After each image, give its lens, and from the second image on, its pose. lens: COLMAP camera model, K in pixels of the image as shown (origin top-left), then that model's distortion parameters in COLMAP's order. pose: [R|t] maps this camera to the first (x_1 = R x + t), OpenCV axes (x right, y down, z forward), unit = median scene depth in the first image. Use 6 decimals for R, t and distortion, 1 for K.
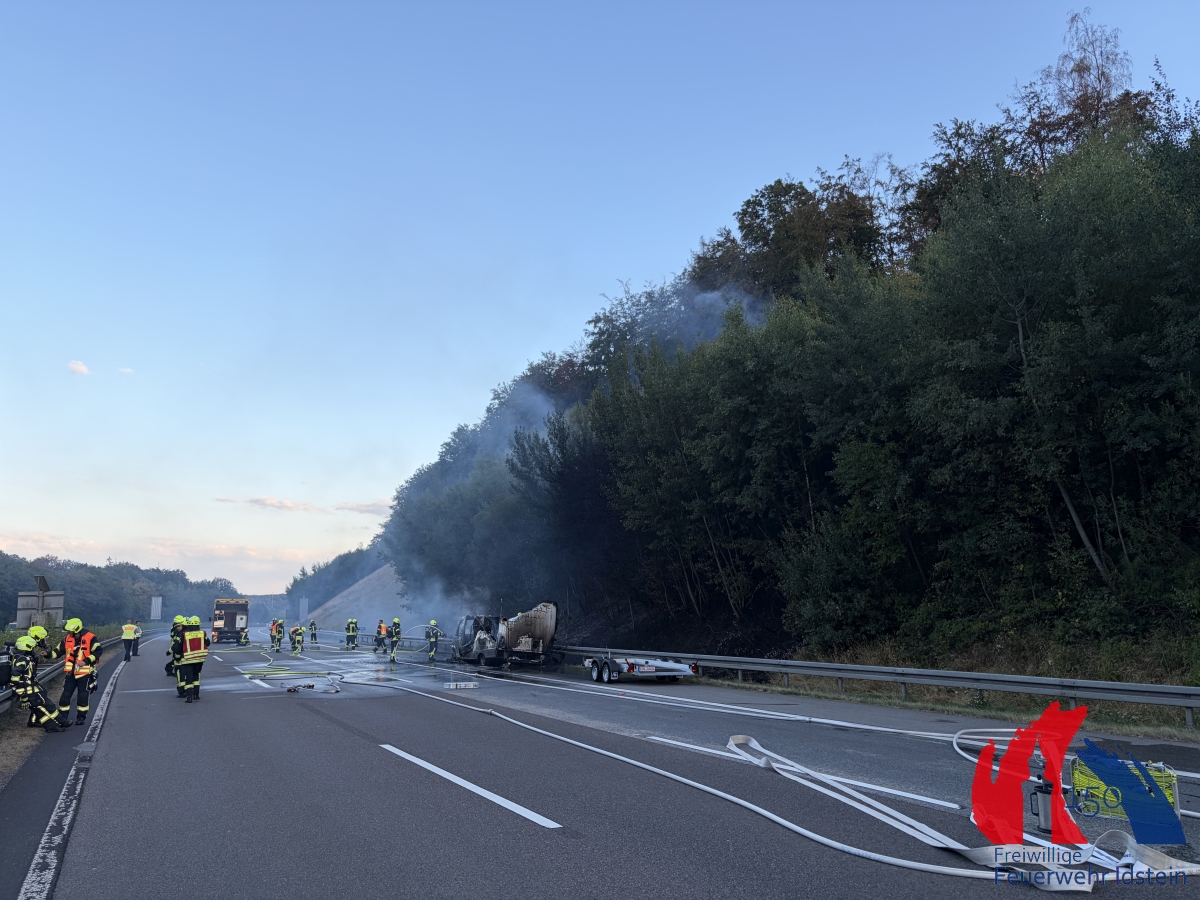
lens RADIAL K [[893.4, 0, 600.0], [0, 893.4, 450.0], [0, 0, 1]] dist [0.075320, -0.109053]
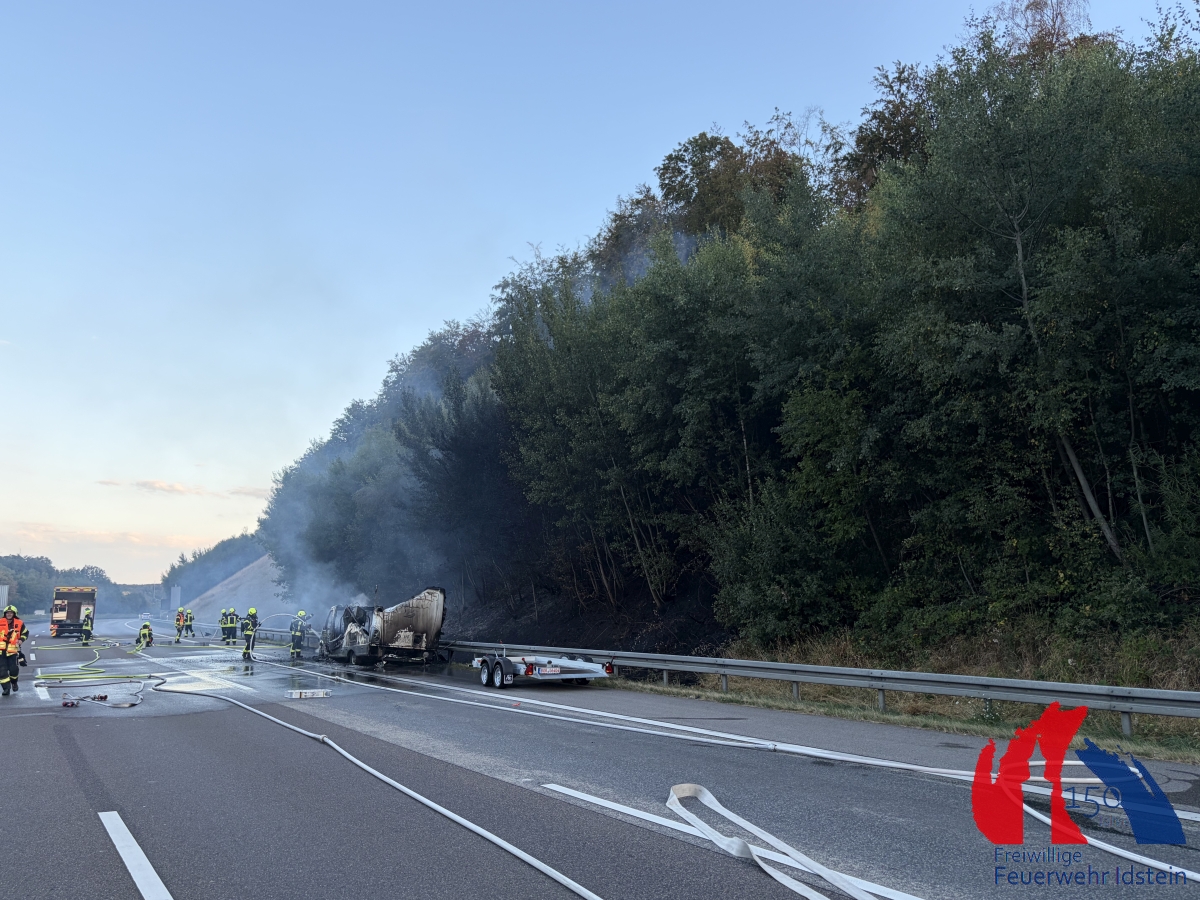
lens RADIAL K [[922.9, 0, 592.4], [0, 922.9, 448.7], [0, 0, 1]] dist [0.087918, -0.127962]
pose [[0.995815, 0.014106, 0.090295, 0.009509], [-0.015437, 0.999782, 0.014054, 0.025993], [-0.090077, -0.015389, 0.995816, 0.132318]]
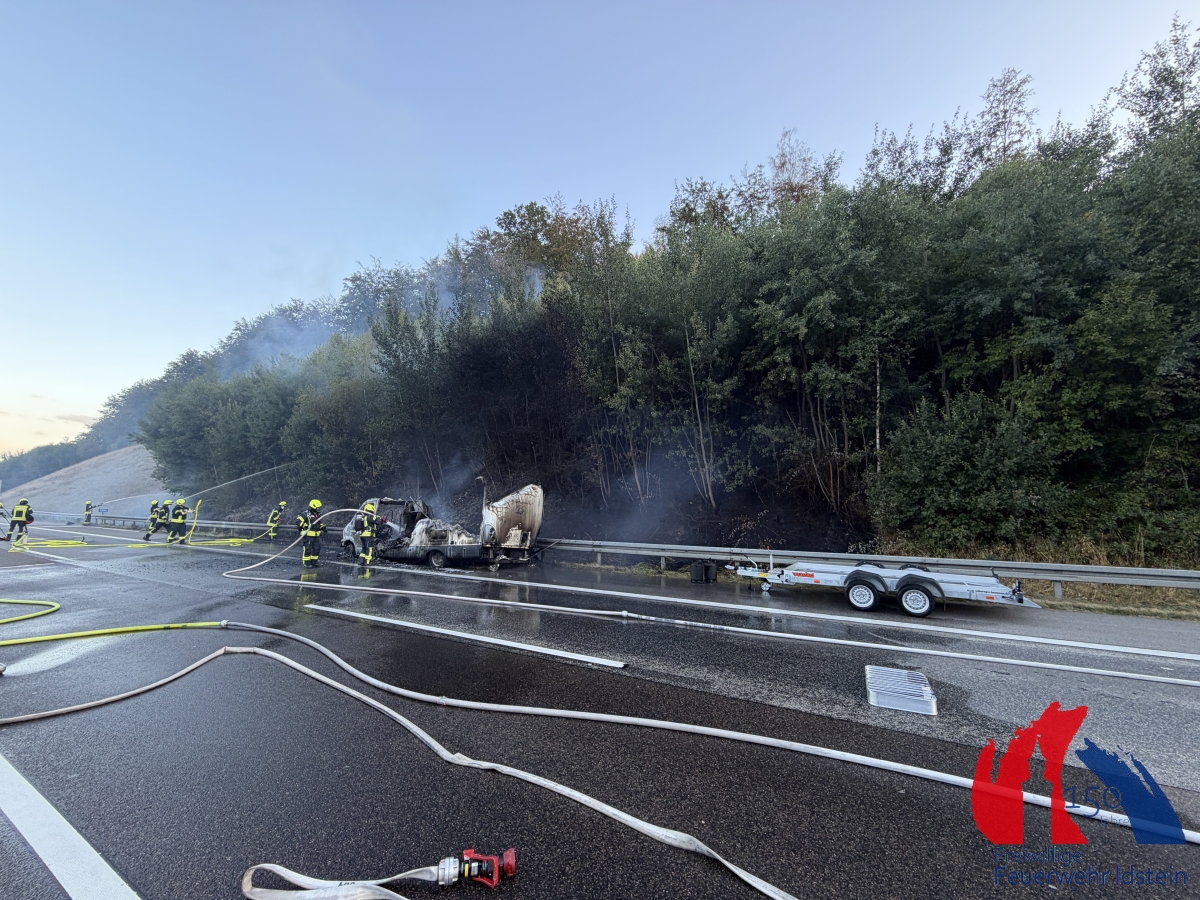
lens RADIAL K [[472.4, 0, 599.0], [0, 472.4, 459.0], [0, 0, 1]] dist [-0.000496, -0.000043]
pose [[0.823577, 0.069659, 0.562911, -0.252906], [-0.118142, 0.991731, 0.050125, 0.124068], [-0.554764, -0.107786, 0.824996, 0.647042]]
